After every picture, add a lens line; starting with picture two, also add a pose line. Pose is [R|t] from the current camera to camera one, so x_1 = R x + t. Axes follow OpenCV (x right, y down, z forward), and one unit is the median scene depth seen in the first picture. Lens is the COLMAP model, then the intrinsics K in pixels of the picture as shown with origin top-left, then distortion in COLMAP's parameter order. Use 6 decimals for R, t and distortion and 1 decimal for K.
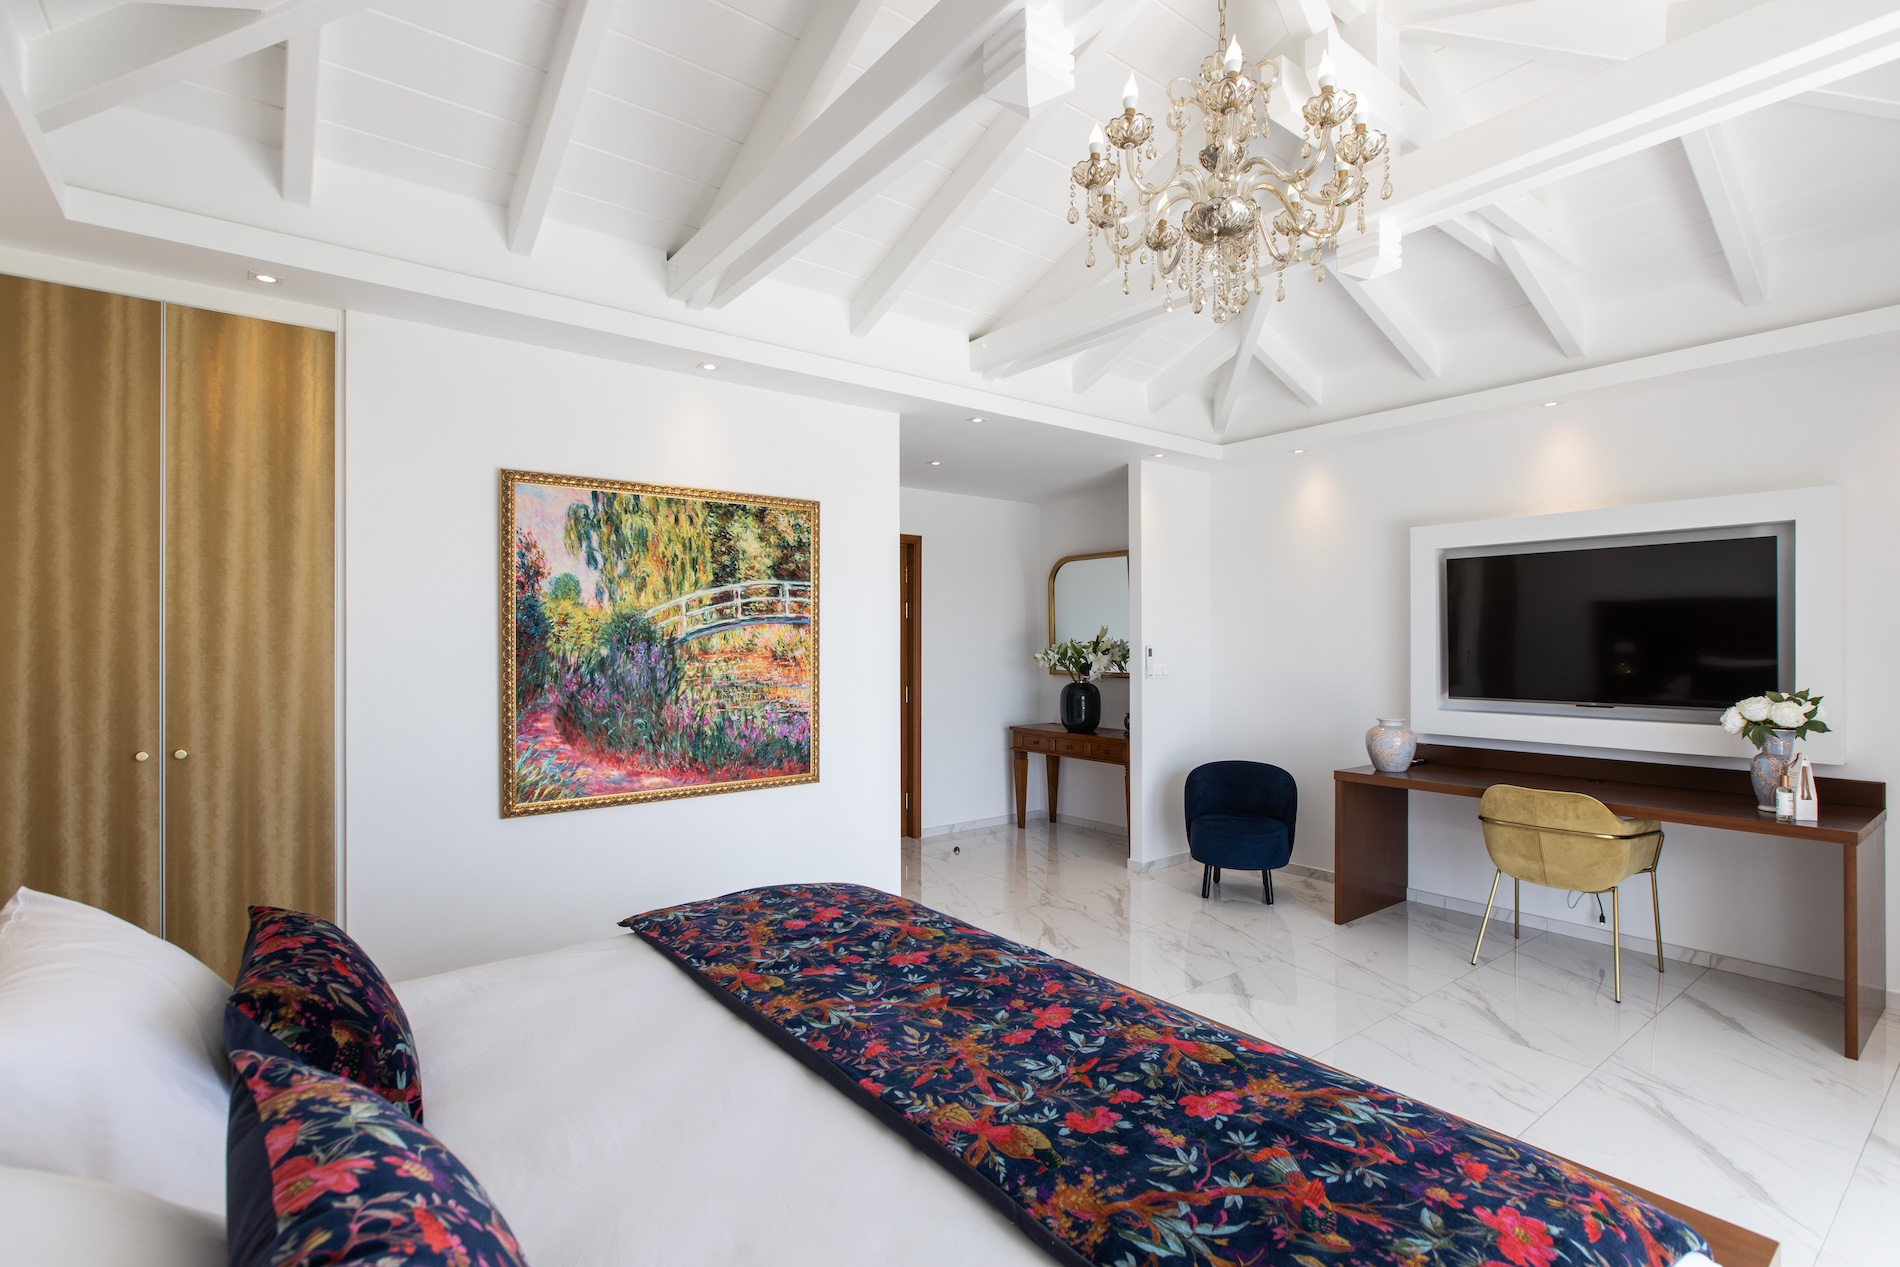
lens RADIAL K [[878.2, 0, 959.7], [0, 878.2, 623.6], [0, 0, 1]] dist [-0.001465, 0.000088]
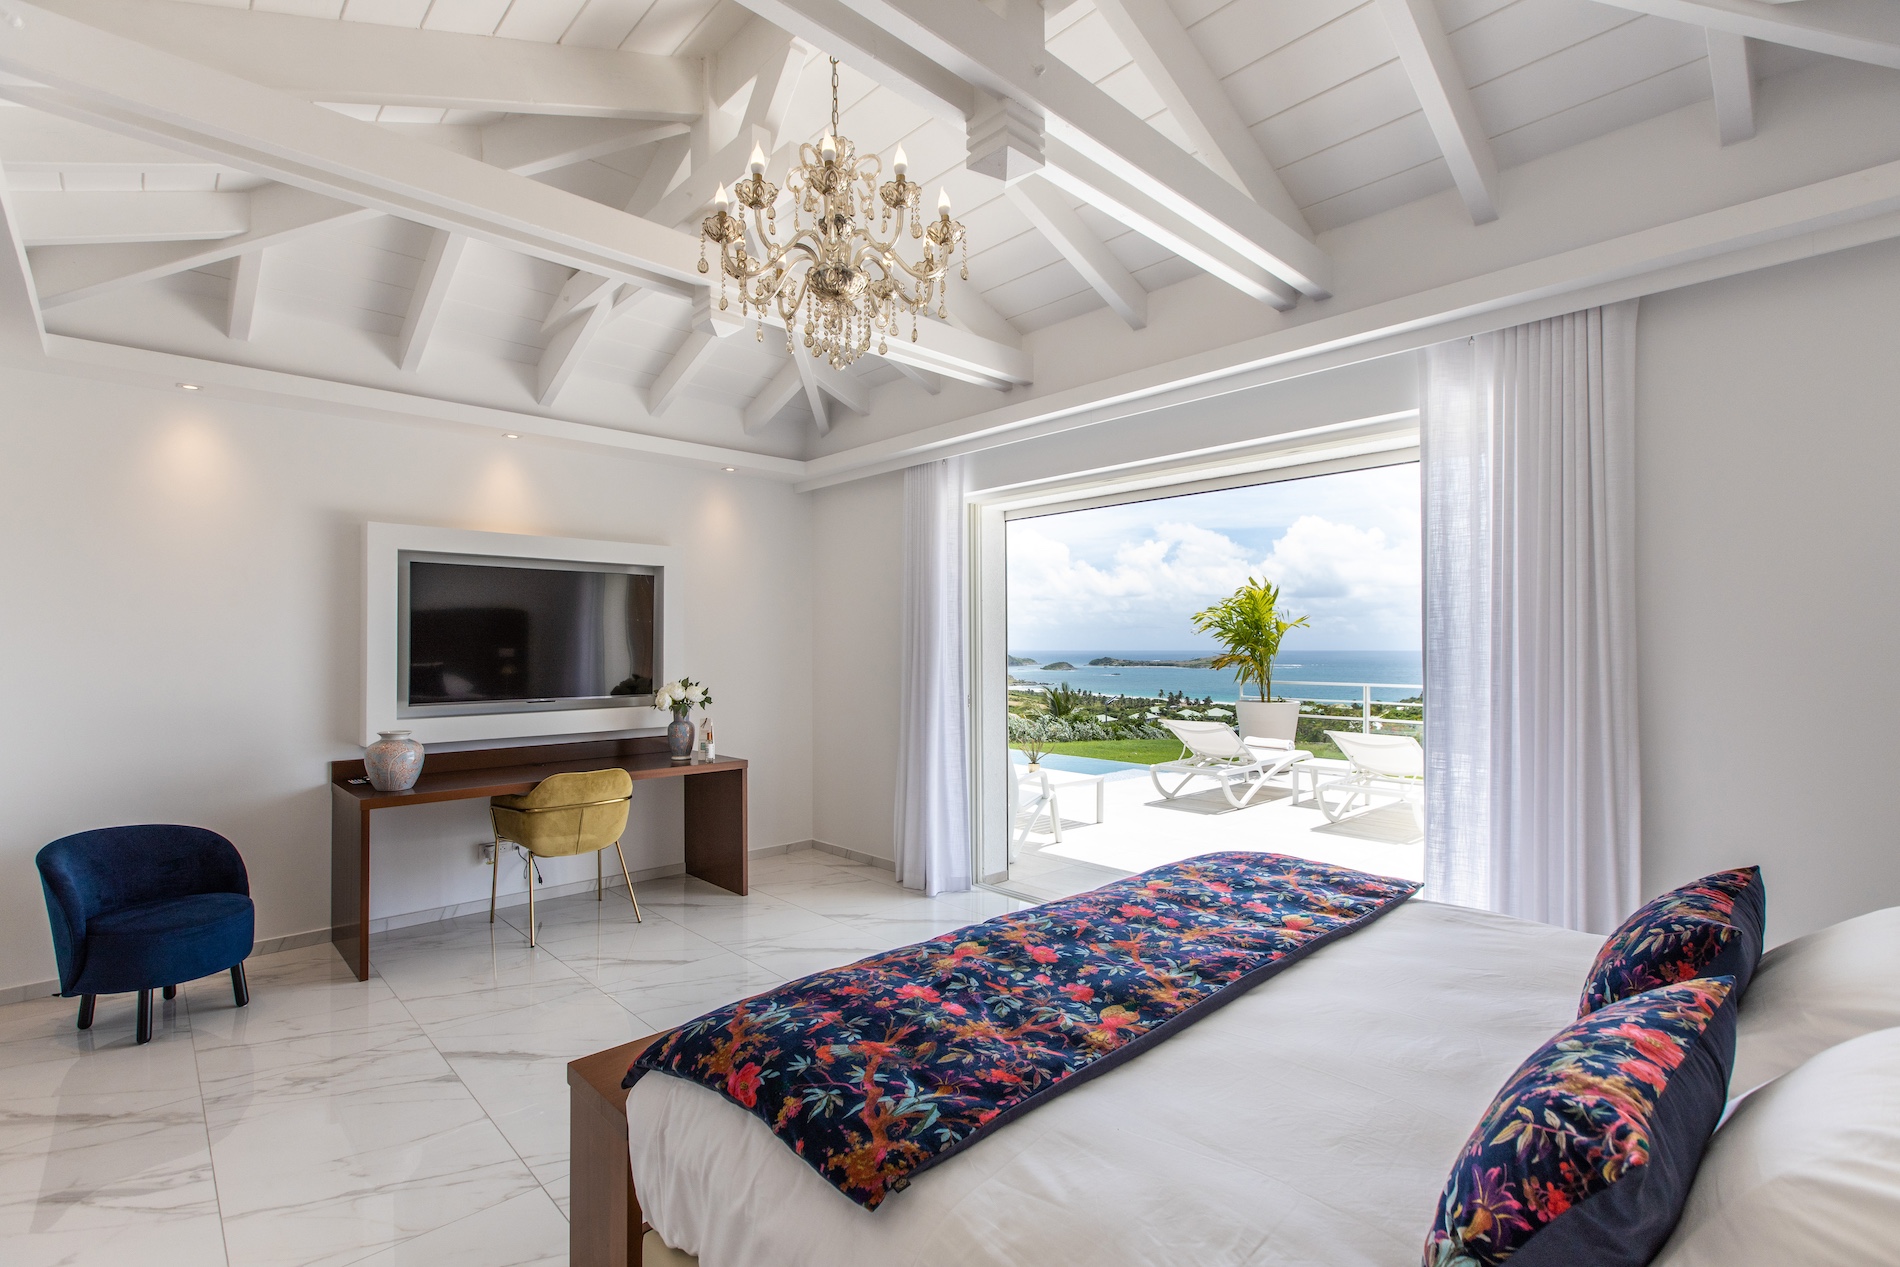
lens RADIAL K [[866.2, 0, 953.5], [0, 866.2, 635.1], [0, 0, 1]] dist [0.000841, -0.000053]
pose [[-0.075486, 0.010485, 0.997092, -0.547863], [-0.015457, 0.999812, -0.011683, 0.012025], [-0.997027, -0.016294, -0.075309, 0.610932]]
